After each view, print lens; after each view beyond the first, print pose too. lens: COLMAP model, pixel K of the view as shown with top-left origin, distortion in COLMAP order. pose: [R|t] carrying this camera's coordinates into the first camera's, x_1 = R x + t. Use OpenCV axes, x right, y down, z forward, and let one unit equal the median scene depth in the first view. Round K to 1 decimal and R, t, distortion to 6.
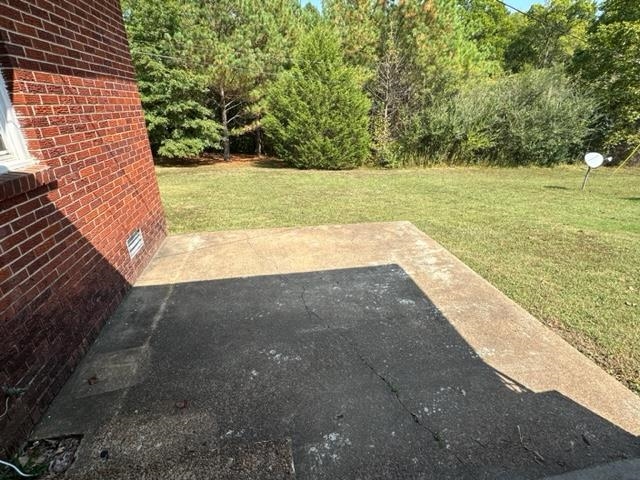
lens RADIAL K [[314.1, 0, 318.9], [0, 314.1, 238.7], [0, 0, 1]] dist [-0.015238, -0.000461]
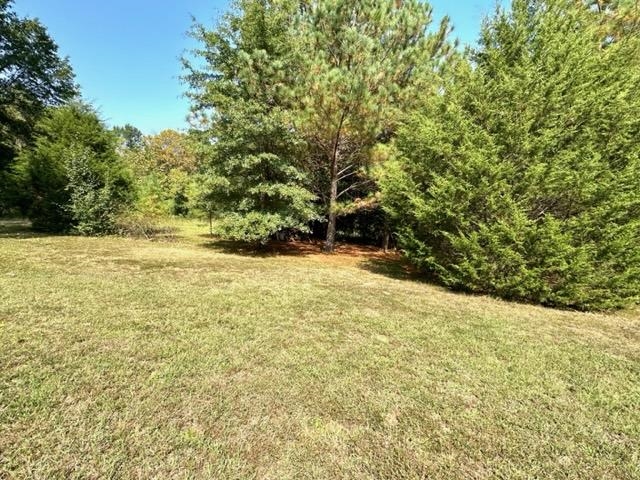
lens RADIAL K [[282.7, 0, 320.3], [0, 282.7, 238.7], [0, 0, 1]] dist [0.001113, -0.000059]
pose [[0.882086, 0.072536, -0.465470, -0.046388], [-0.206598, 0.947551, -0.243851, -0.164557], [0.423369, 0.311263, 0.850808, 0.613847]]
